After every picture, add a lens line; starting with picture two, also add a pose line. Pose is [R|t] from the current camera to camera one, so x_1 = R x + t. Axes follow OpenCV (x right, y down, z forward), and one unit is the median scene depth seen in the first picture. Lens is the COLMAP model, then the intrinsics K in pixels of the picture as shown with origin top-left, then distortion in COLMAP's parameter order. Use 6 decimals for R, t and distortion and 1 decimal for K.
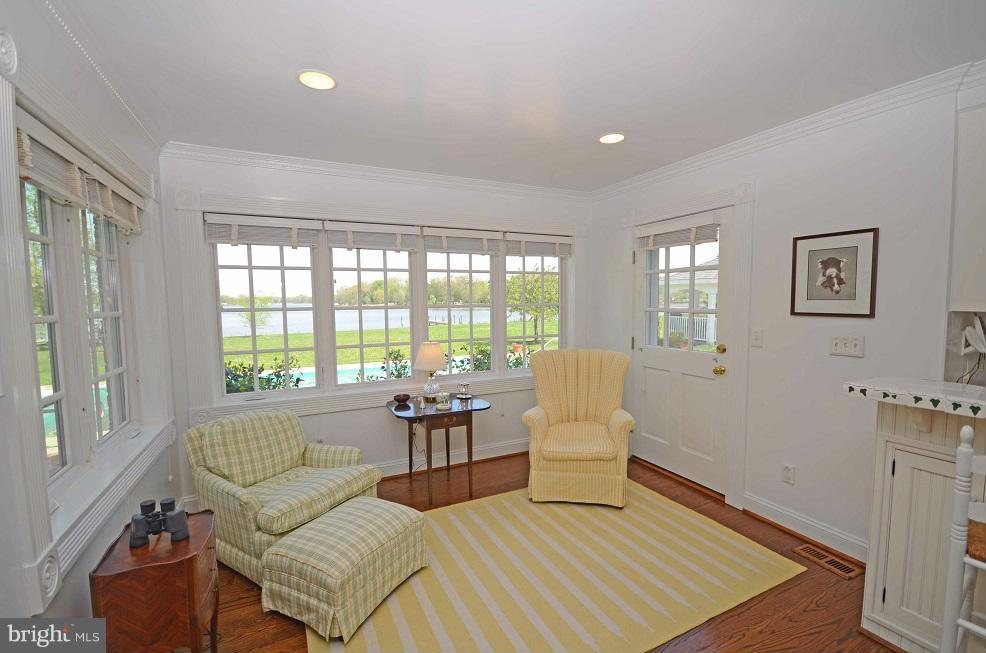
lens RADIAL K [[437.7, 0, 492.6], [0, 437.7, 333.4], [0, 0, 1]] dist [0.001199, -0.001241]
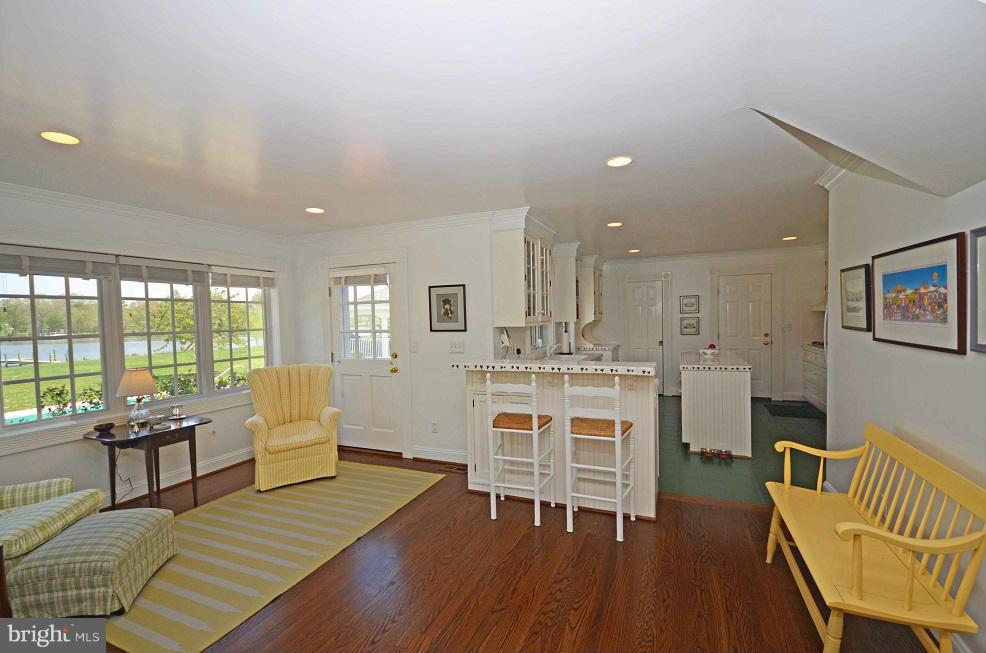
lens RADIAL K [[437.7, 0, 493.7], [0, 437.7, 329.7], [0, 0, 1]] dist [0.001199, -0.001241]
pose [[0.758555, -0.026843, 0.651055, -0.197146], [0.067338, 0.997031, -0.037349, 0.026067], [-0.648120, 0.072172, 0.758111, -0.371529]]
